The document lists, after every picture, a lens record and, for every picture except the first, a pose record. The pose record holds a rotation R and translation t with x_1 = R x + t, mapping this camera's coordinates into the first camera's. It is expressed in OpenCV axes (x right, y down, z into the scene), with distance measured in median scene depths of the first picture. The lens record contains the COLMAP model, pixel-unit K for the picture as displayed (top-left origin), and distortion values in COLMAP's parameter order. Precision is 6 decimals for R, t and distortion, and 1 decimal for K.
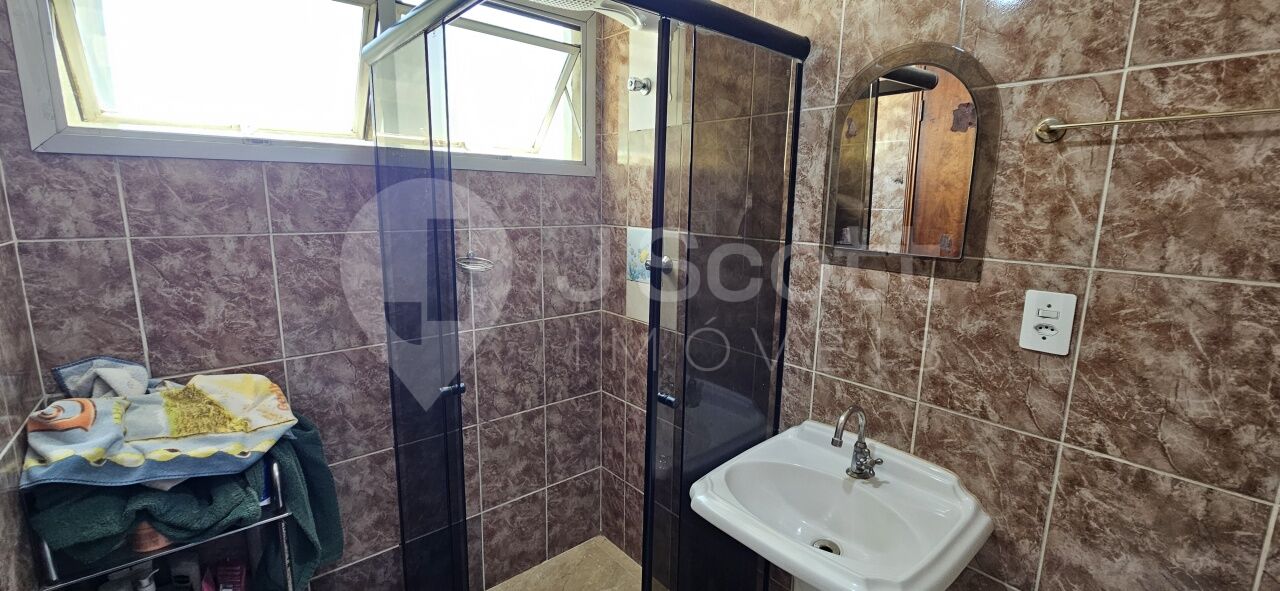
lens RADIAL K [[524.2, 0, 641.7], [0, 524.2, 292.9], [0, 0, 1]] dist [-0.002046, 0.000759]
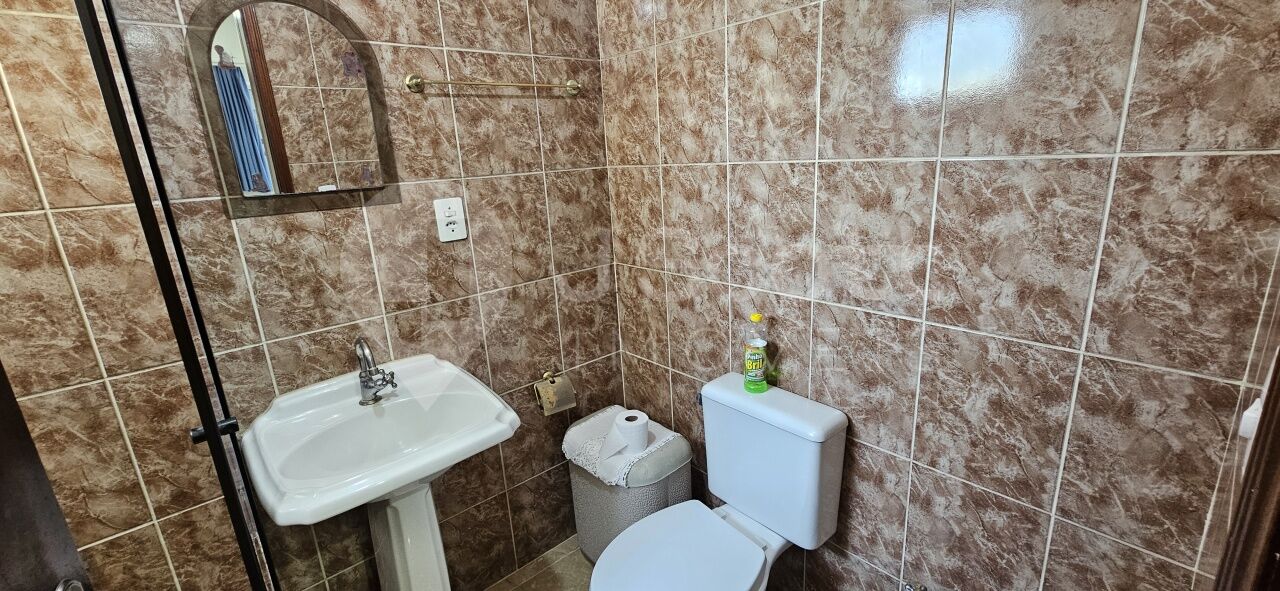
lens RADIAL K [[524.2, 0, 645.3], [0, 524.2, 293.3], [0, 0, 1]] dist [-0.002046, 0.000759]
pose [[-0.020863, -0.282735, 0.958971, -0.688070], [0.228700, 0.932398, 0.279876, -0.037140], [-0.973273, 0.225156, 0.045209, 0.437429]]
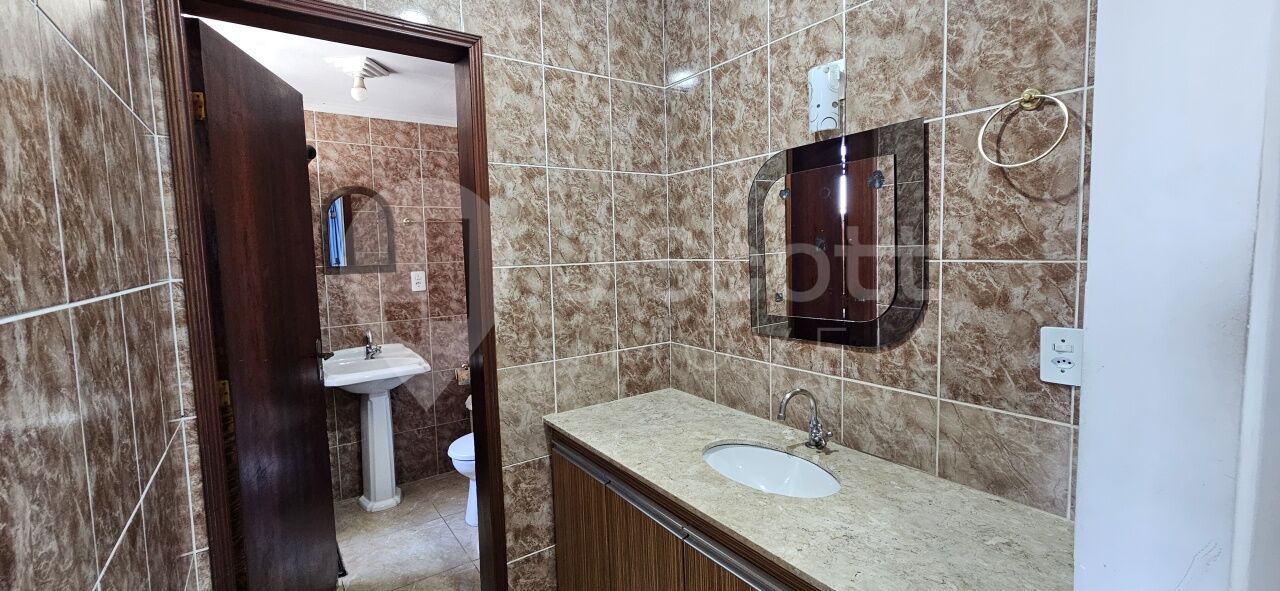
lens RADIAL K [[524.2, 0, 645.3], [0, 524.2, 291.1], [0, 0, 1]] dist [-0.002046, 0.000759]
pose [[0.074888, -0.105854, 0.991558, -2.215436], [0.200498, 0.975642, 0.089012, 0.104685], [-0.976828, 0.192140, 0.094288, -0.611618]]
